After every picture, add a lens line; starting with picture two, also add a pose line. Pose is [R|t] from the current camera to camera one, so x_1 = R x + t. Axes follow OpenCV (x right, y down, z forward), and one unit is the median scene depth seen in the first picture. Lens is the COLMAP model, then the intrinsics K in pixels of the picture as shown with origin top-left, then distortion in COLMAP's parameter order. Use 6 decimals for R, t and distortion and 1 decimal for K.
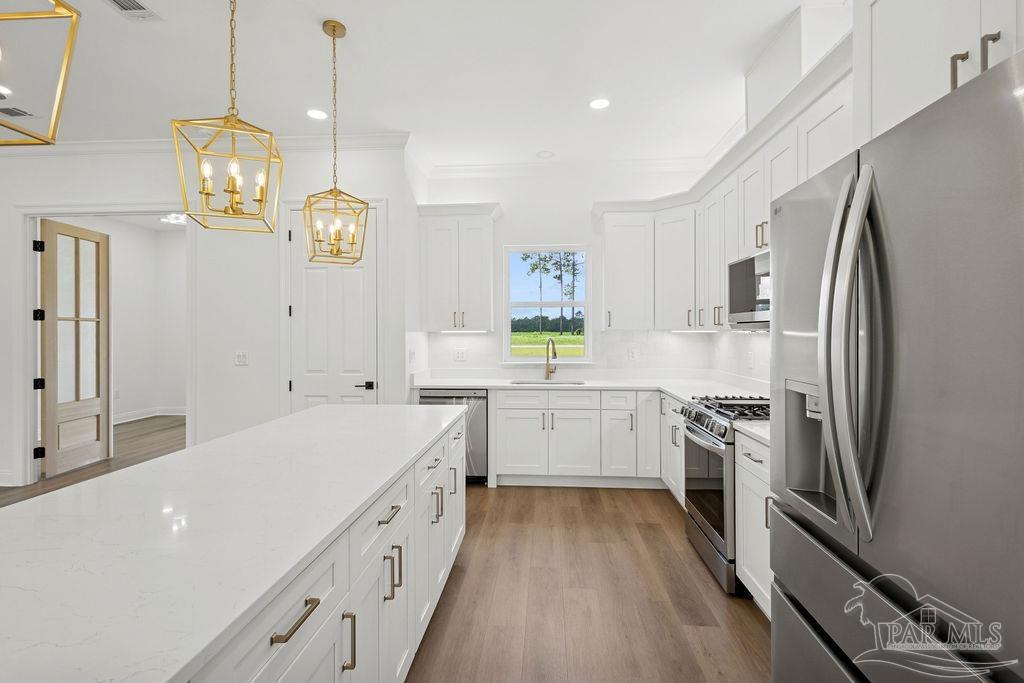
lens RADIAL K [[473.1, 0, 512.0], [0, 473.1, 336.6], [0, 0, 1]] dist [0.002943, 0.000189]
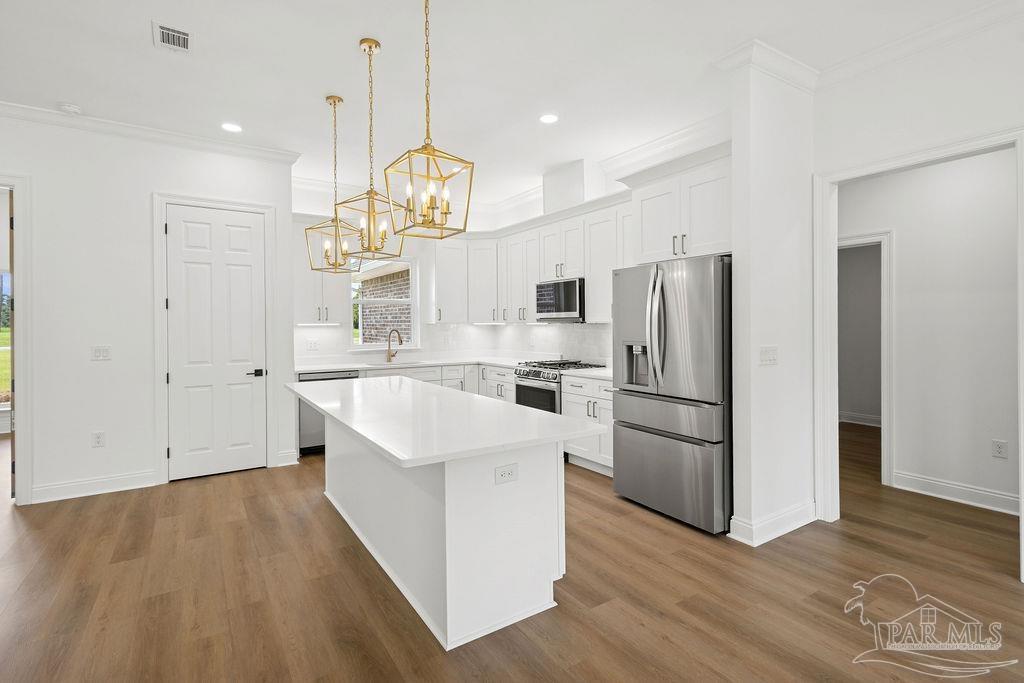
lens RADIAL K [[473.1, 0, 515.4], [0, 473.1, 334.6], [0, 0, 1]] dist [0.002943, 0.000189]
pose [[0.796346, -0.014352, 0.604671, -0.487231], [0.007324, 0.999874, 0.014086, 0.002606], [-0.604797, -0.006788, 0.796351, -0.244320]]
